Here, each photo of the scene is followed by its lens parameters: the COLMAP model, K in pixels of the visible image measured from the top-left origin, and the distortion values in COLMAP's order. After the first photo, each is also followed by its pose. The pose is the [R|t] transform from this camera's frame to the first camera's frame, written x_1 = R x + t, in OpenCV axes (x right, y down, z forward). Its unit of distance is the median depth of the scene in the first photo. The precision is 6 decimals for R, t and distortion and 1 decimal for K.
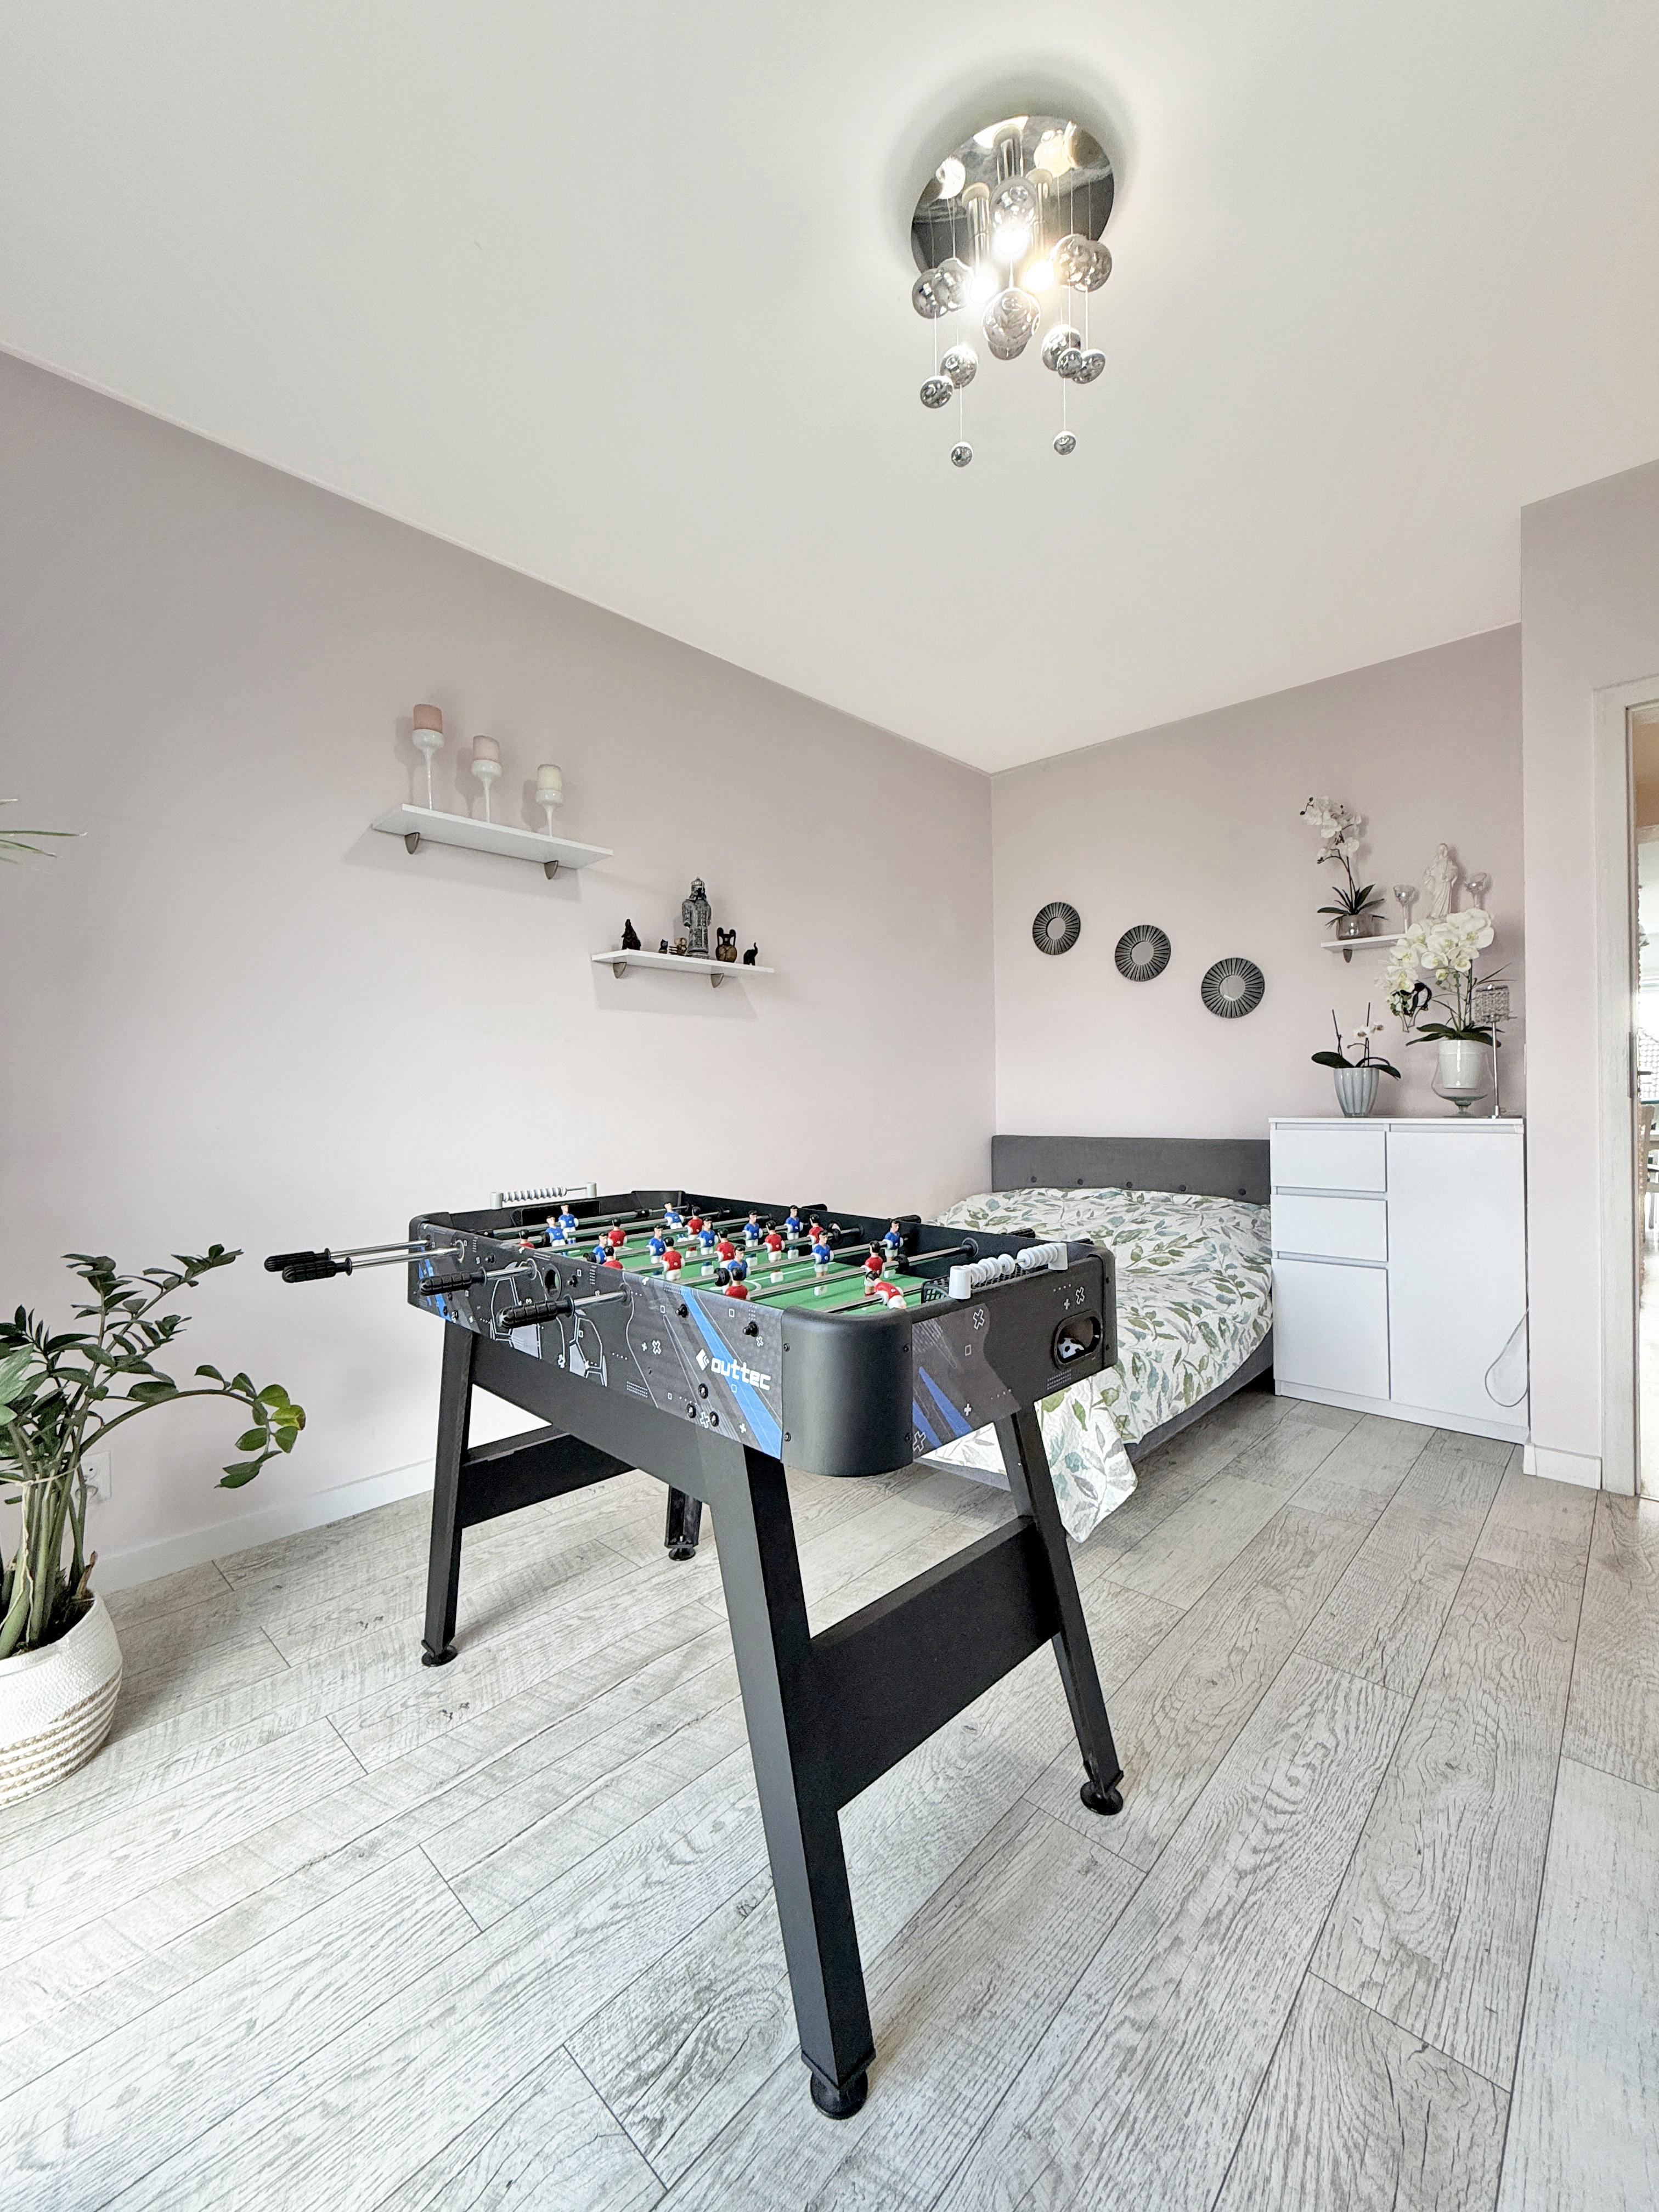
lens RADIAL K [[881.5, 0, 831.1], [0, 881.5, 1100.8], [0, 0, 1]] dist [-0.001885, 0.000469]
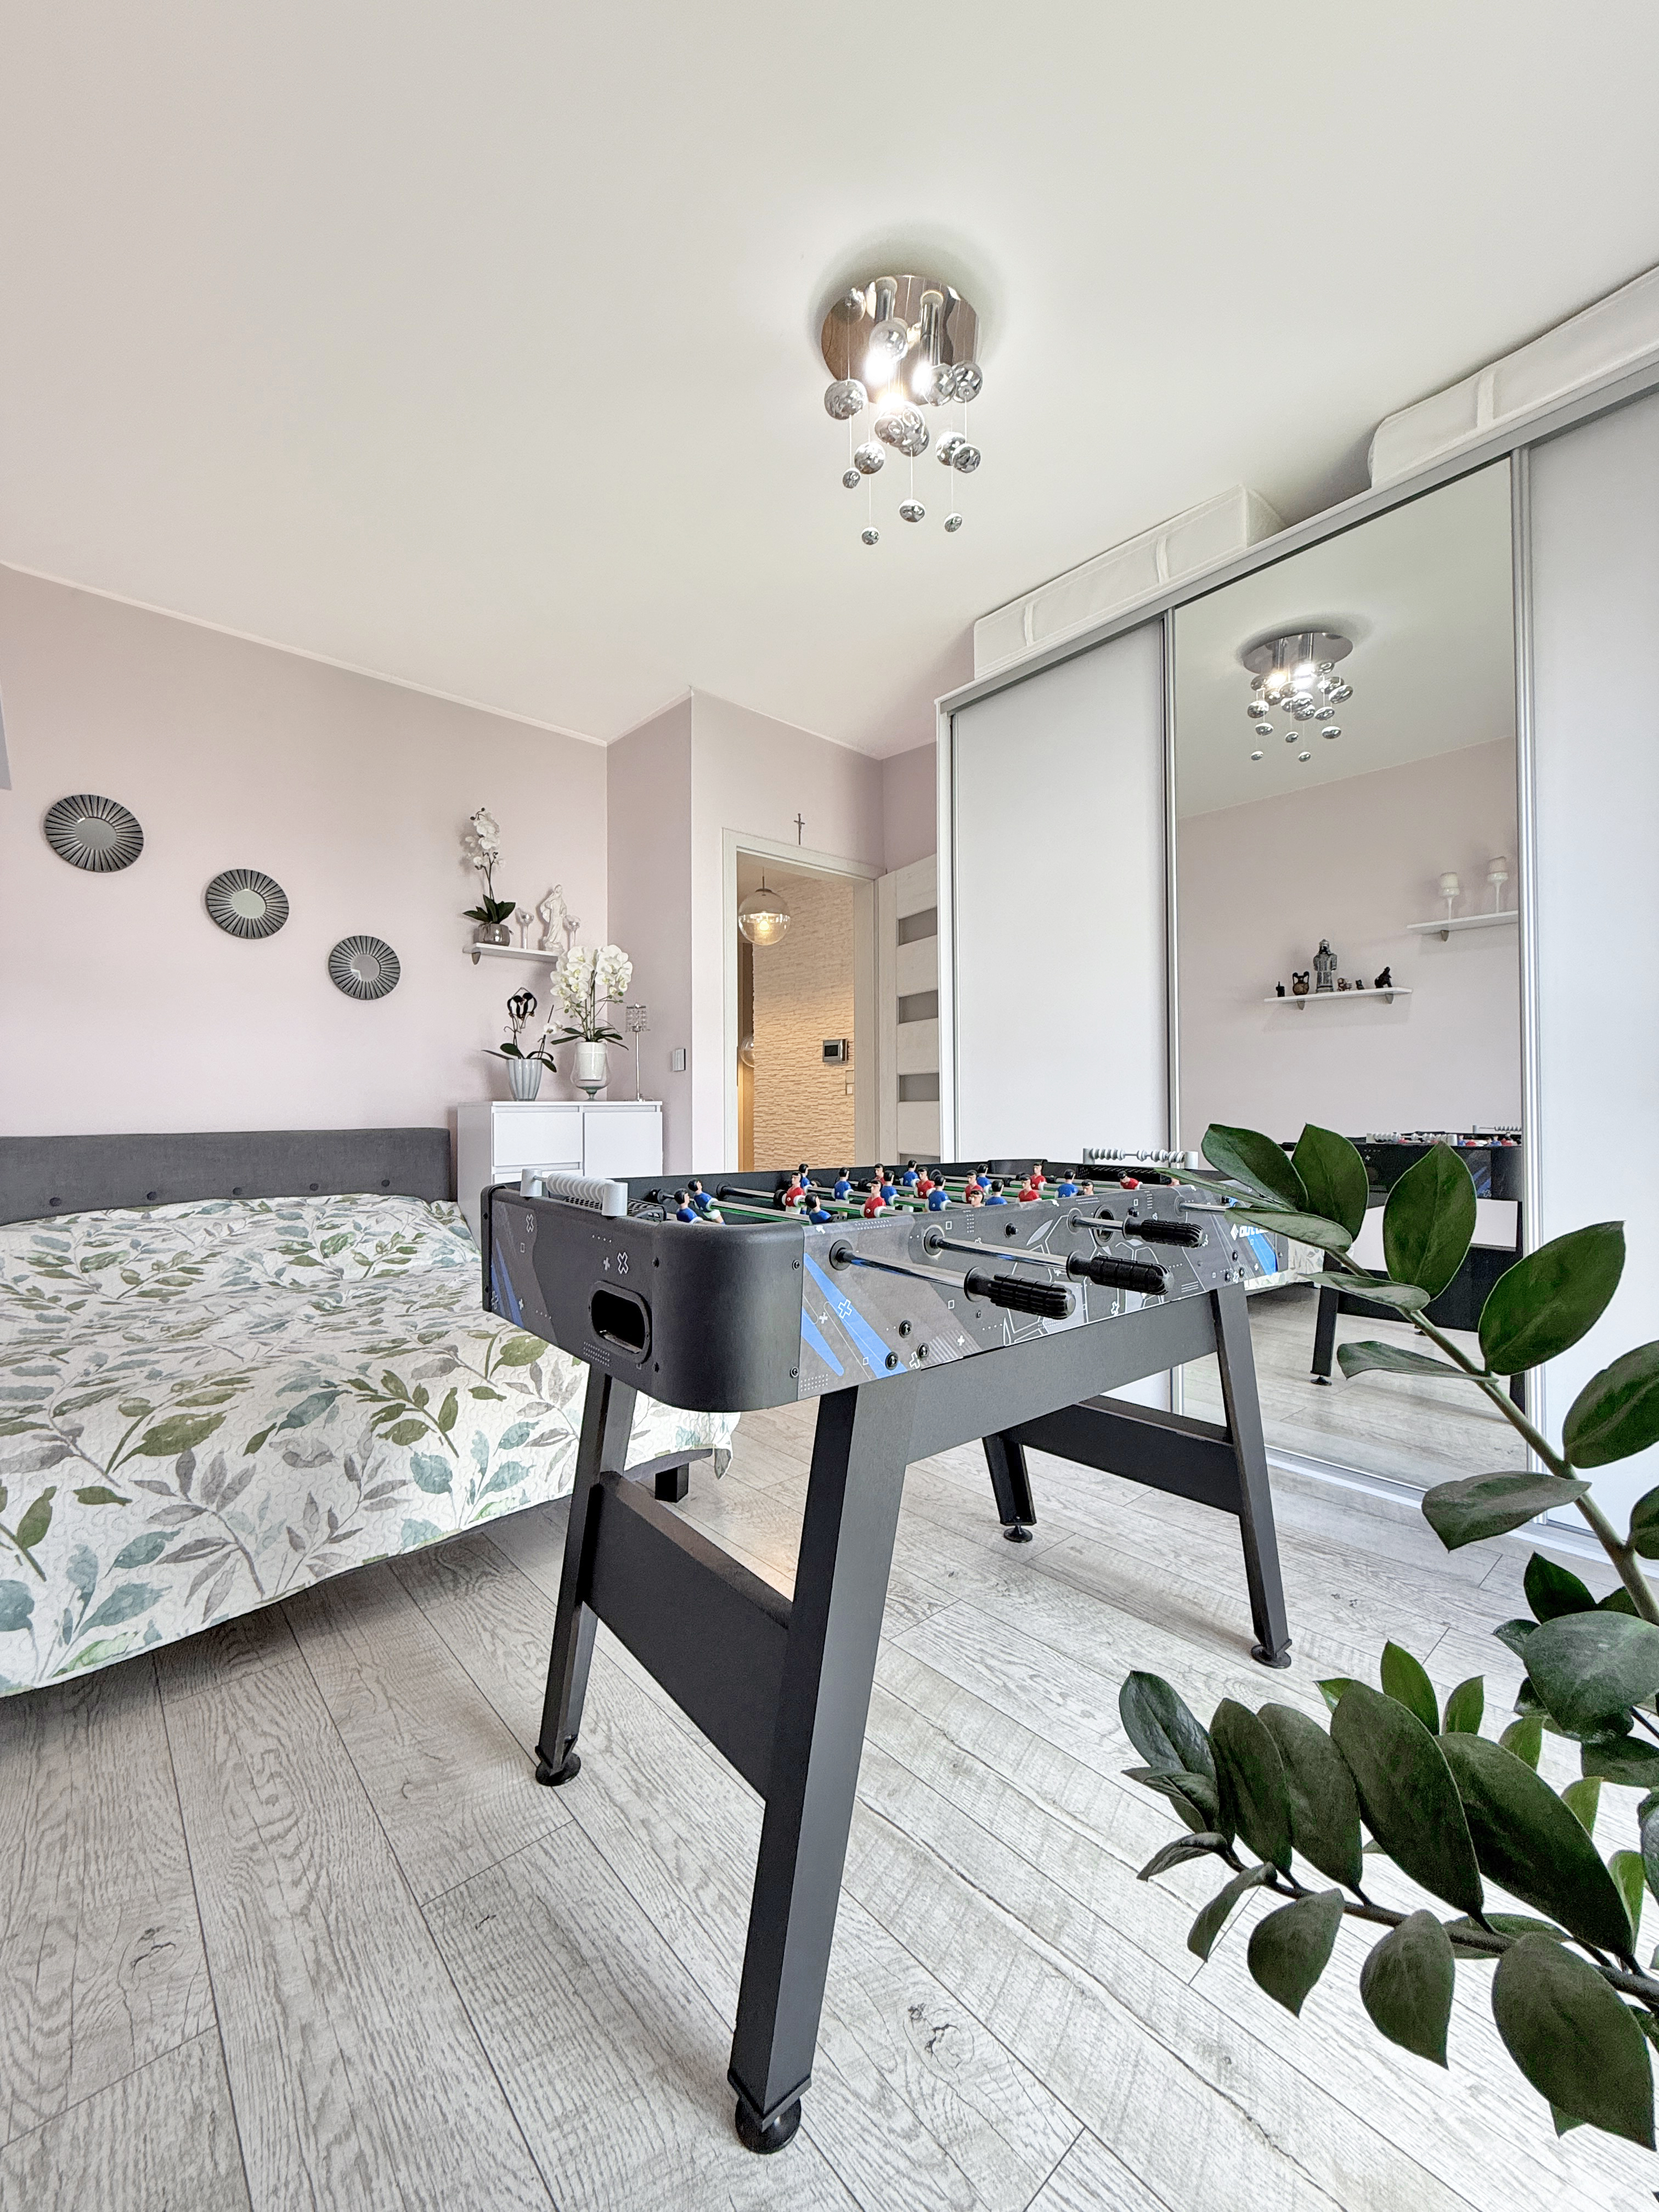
lens RADIAL K [[882.2, 0, 766.6], [0, 882.2, 1096.2], [0, 0, 1]] dist [0.017211, 0.000147]
pose [[0.130816, 0.008591, 0.991369, -0.496230], [-0.015648, 0.999856, -0.006600, 0.015032], [-0.991283, -0.014649, 0.130932, 0.474996]]
